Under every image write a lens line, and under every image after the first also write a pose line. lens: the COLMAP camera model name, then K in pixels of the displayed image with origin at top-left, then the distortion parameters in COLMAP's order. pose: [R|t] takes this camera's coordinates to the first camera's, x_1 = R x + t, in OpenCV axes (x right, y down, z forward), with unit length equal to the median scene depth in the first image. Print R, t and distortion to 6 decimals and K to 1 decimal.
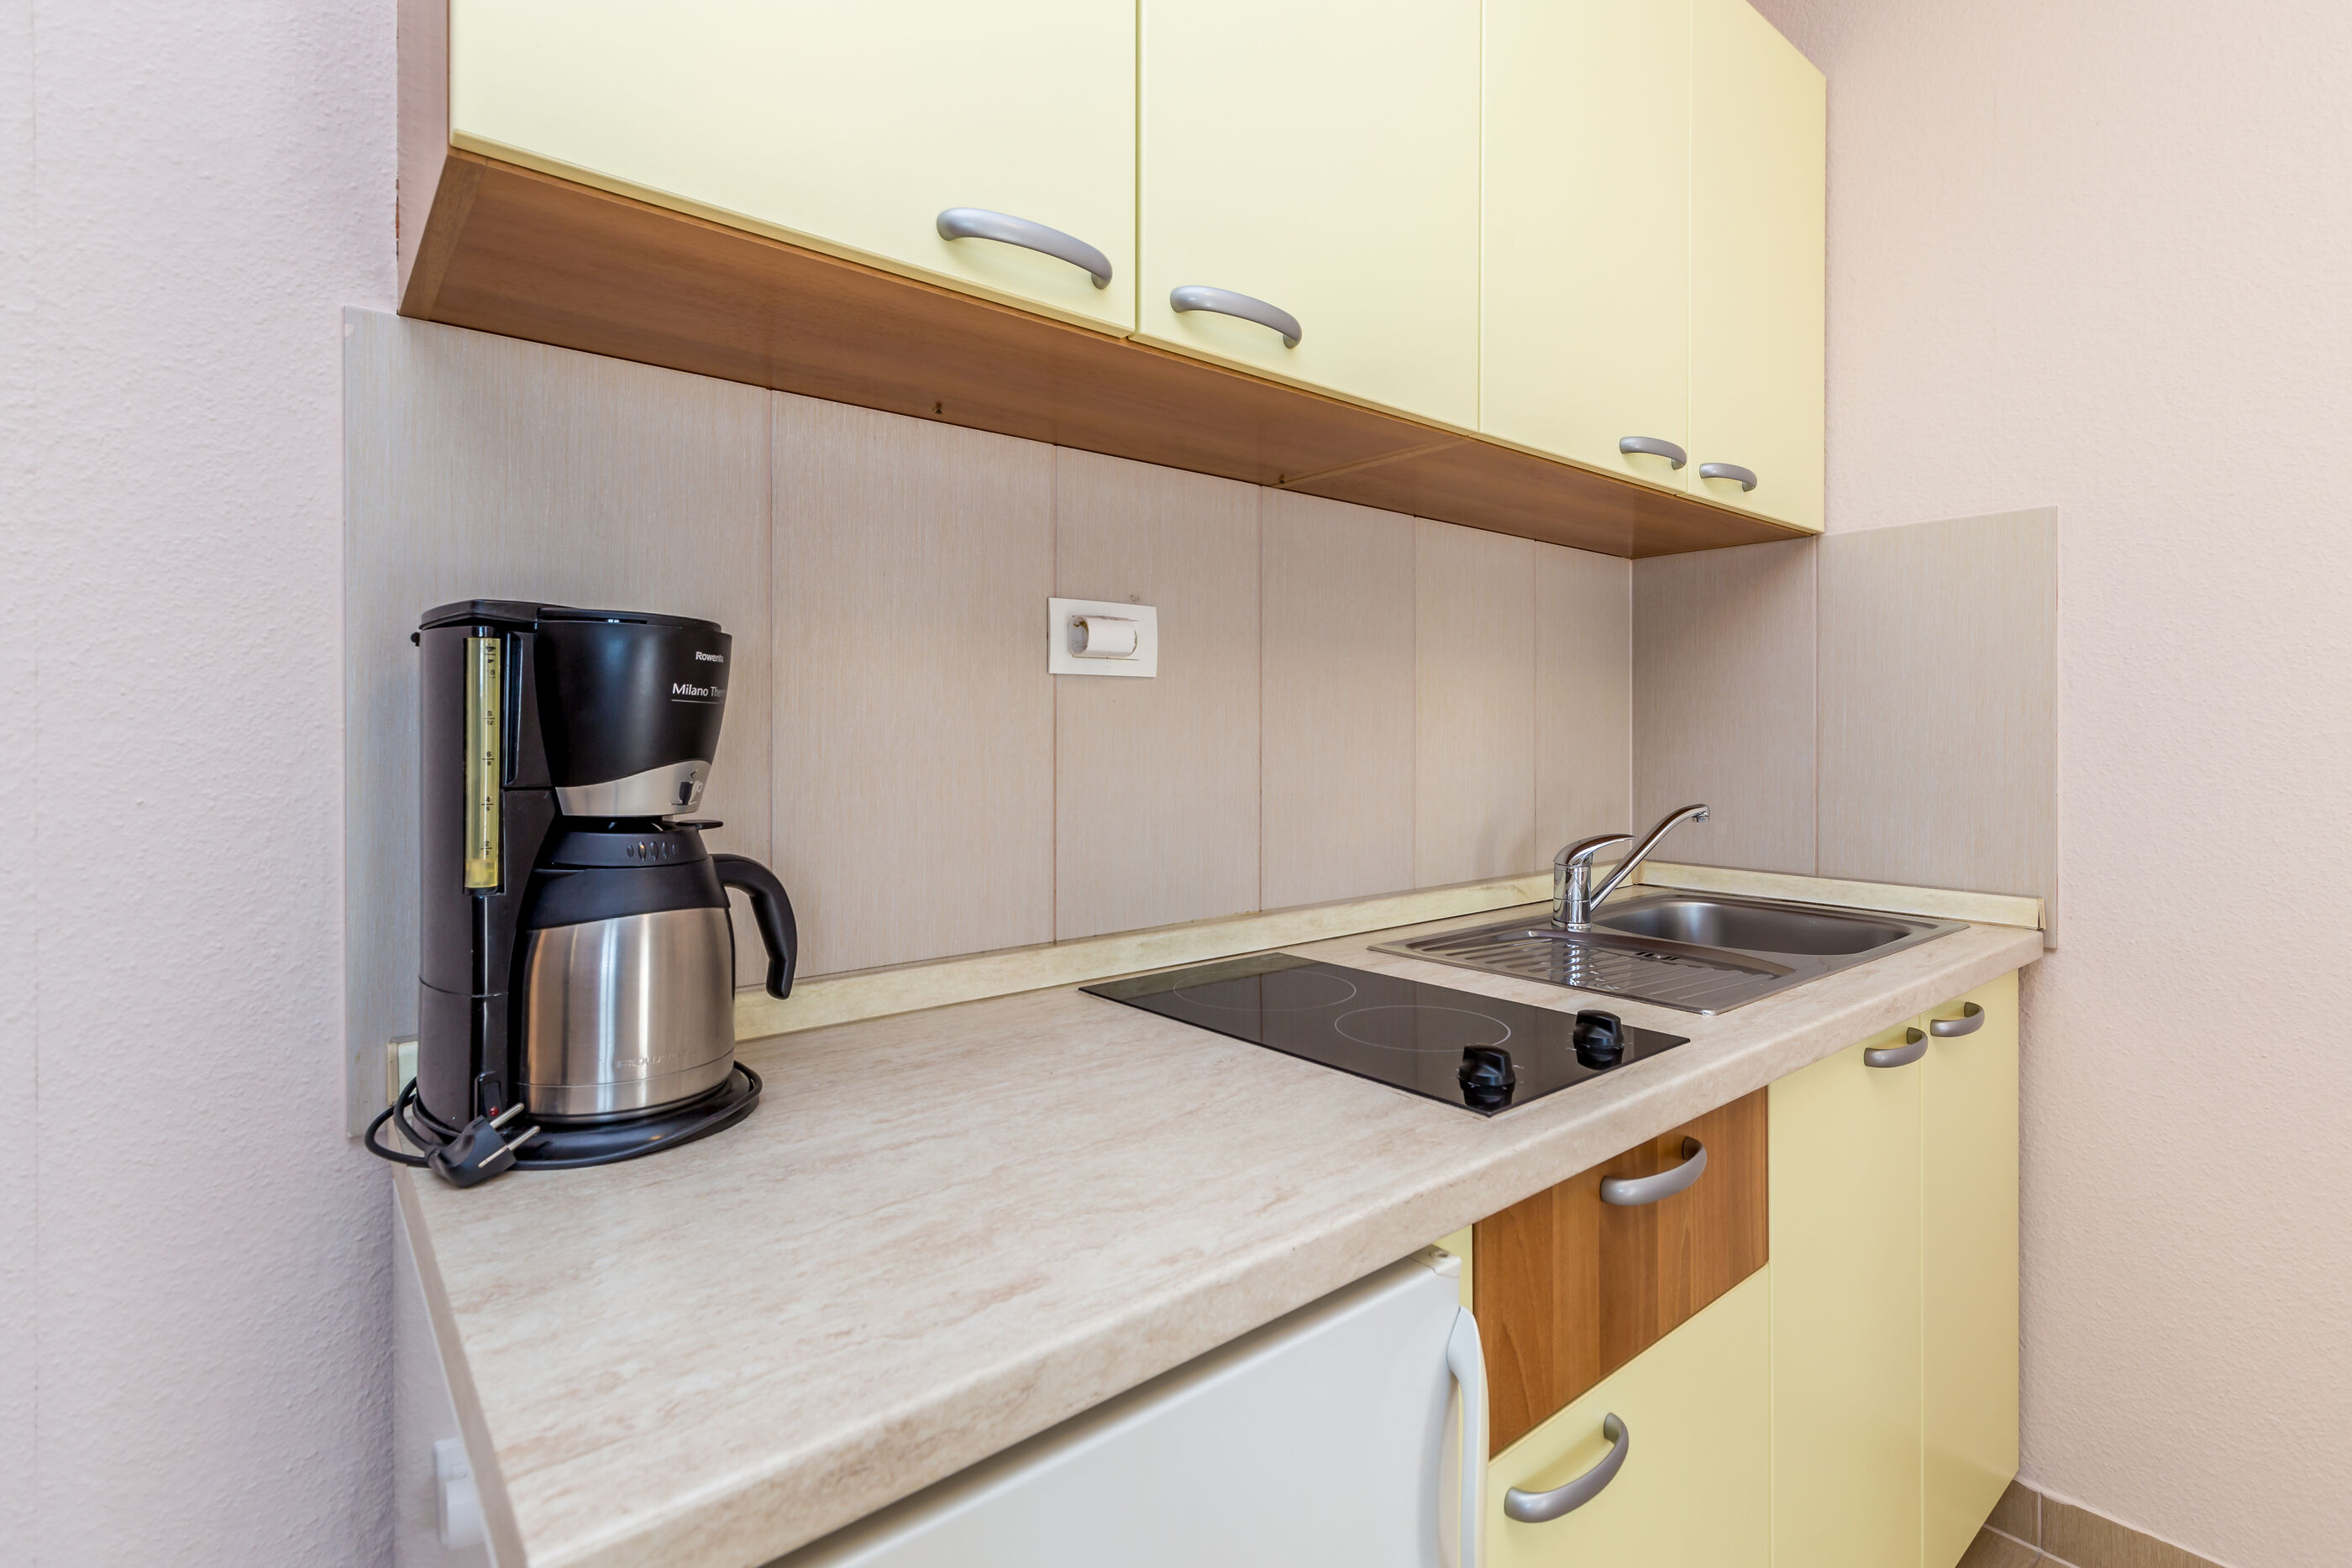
lens RADIAL K [[1019.4, 0, 1260.8], [0, 1019.4, 725.5], [0, 0, 1]] dist [0.001234, 0.000391]
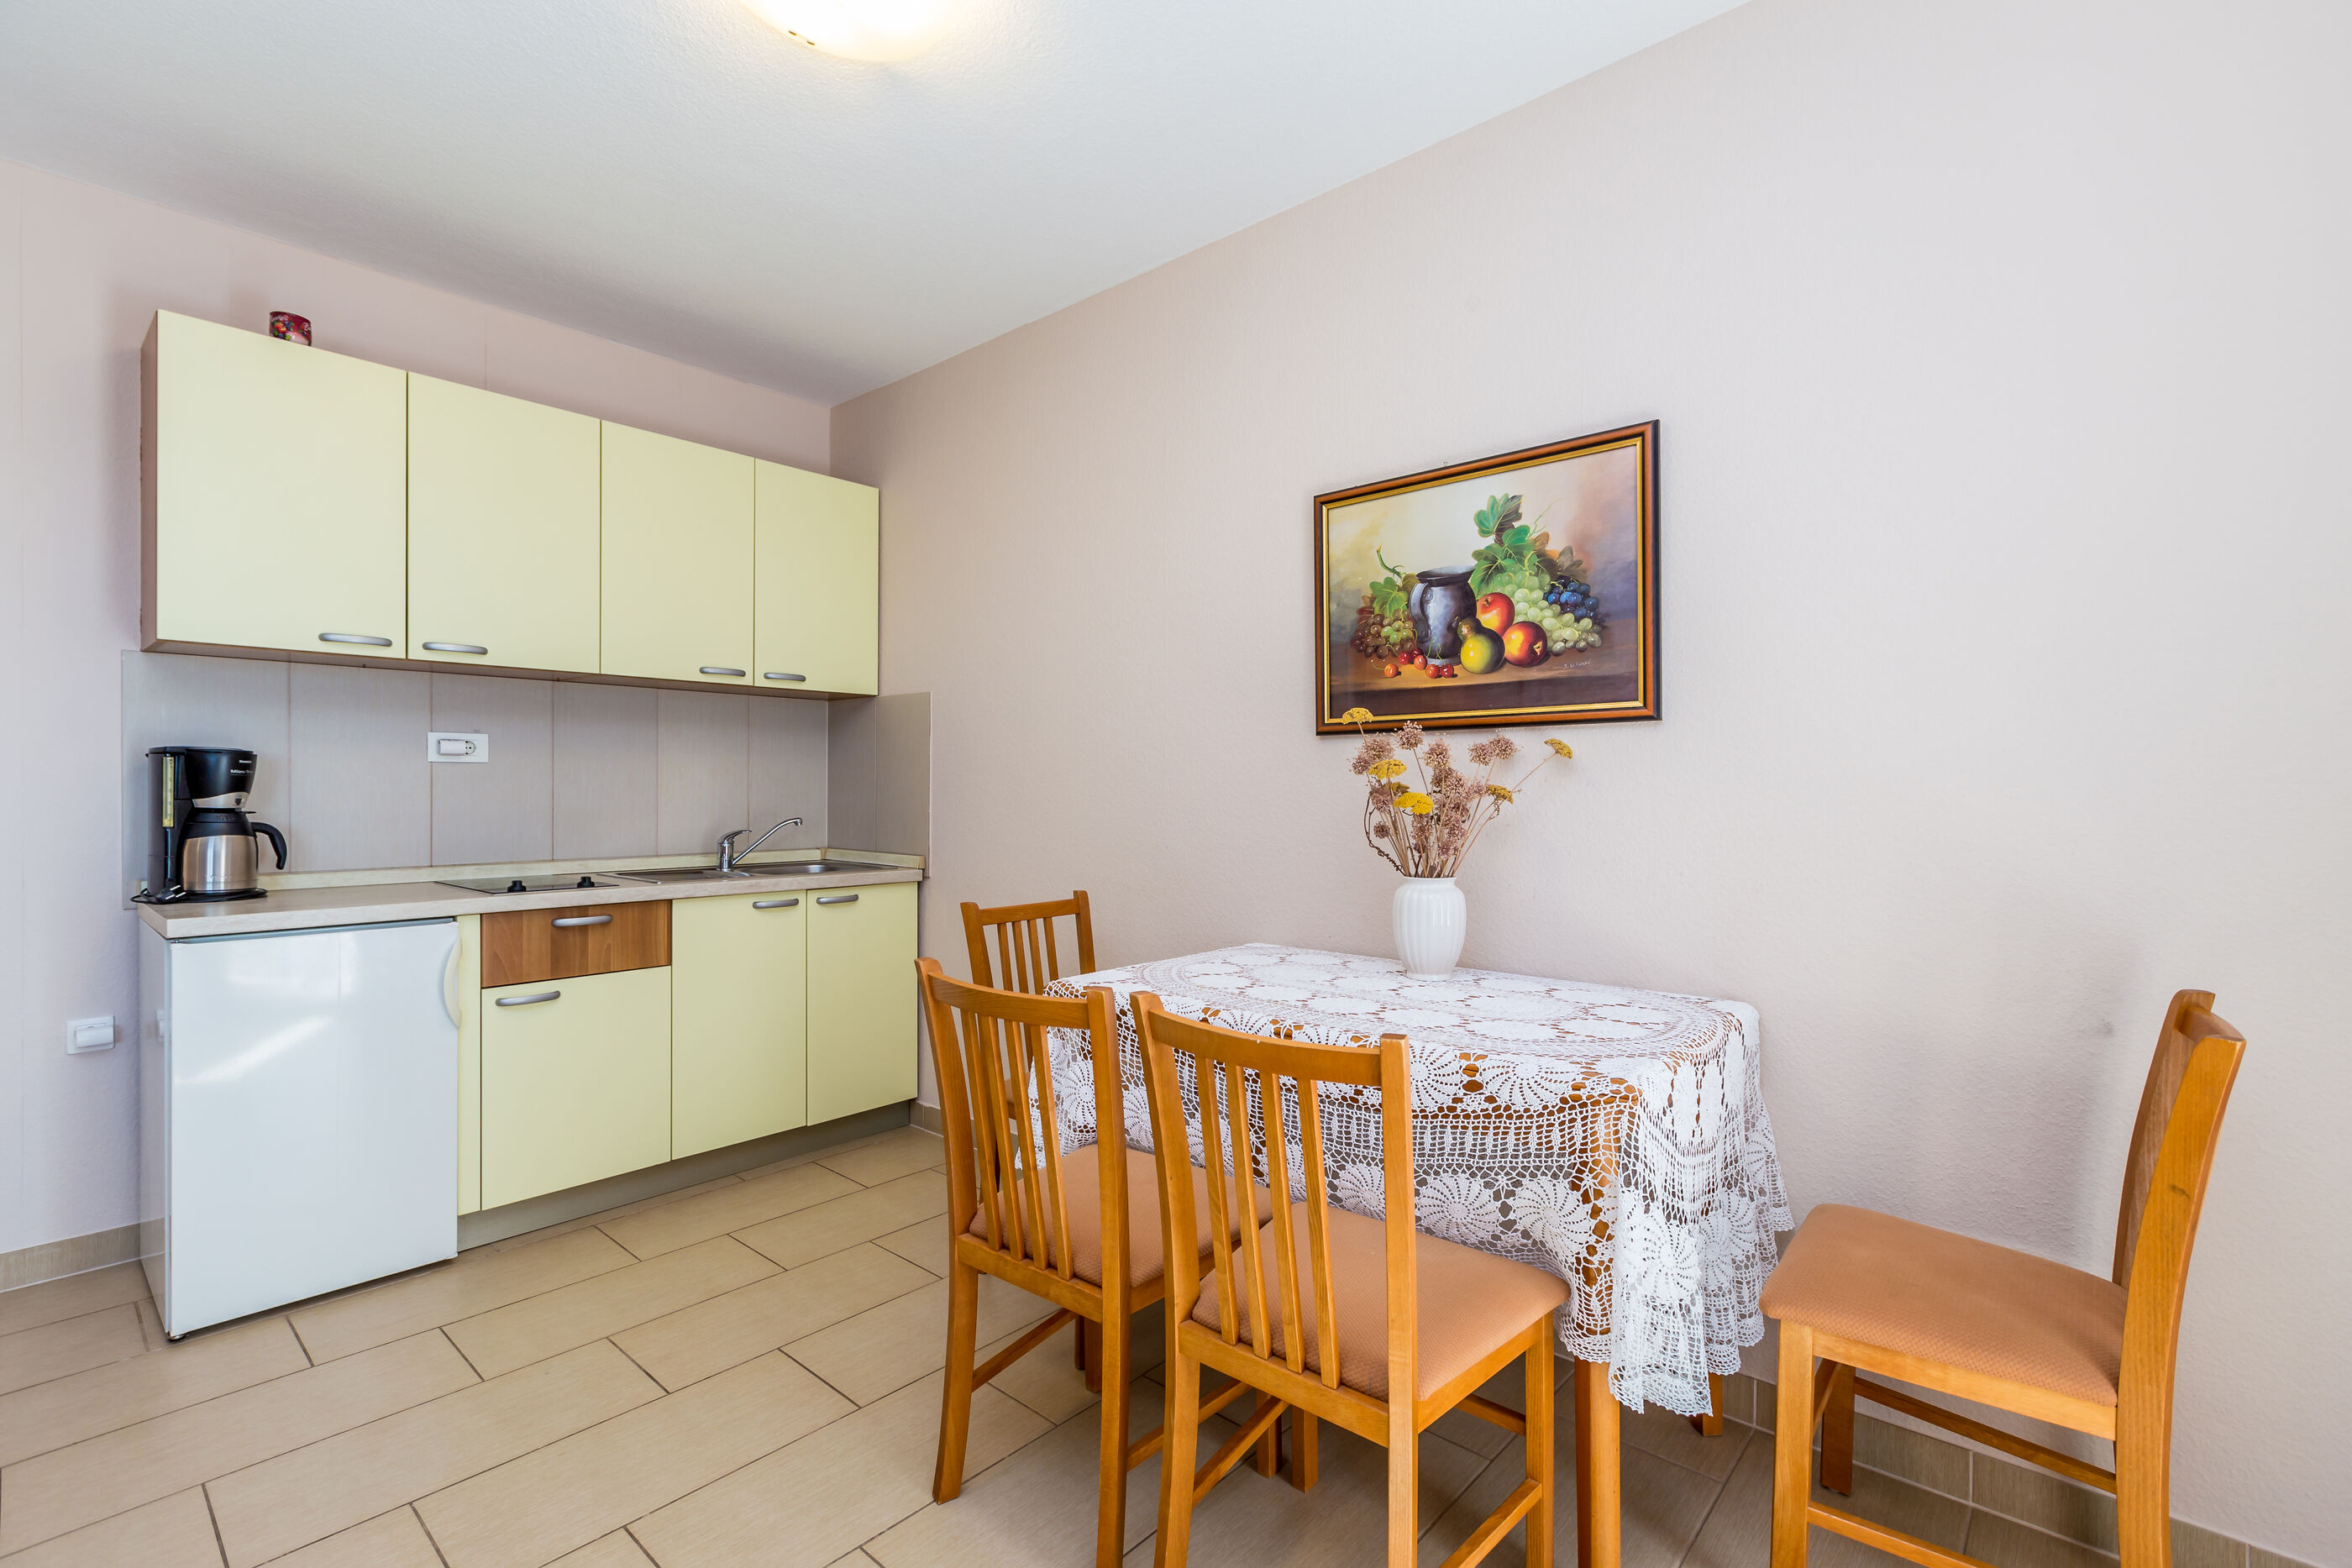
lens RADIAL K [[1019.4, 0, 1250.3], [0, 1019.4, 791.9], [0, 0, 1]] dist [0.001234, 0.000391]
pose [[0.990287, 0.004339, 0.138974, 2.290867], [-0.005809, 0.999931, 0.010175, -0.019803], [-0.138920, -0.010884, 0.990244, -2.819502]]
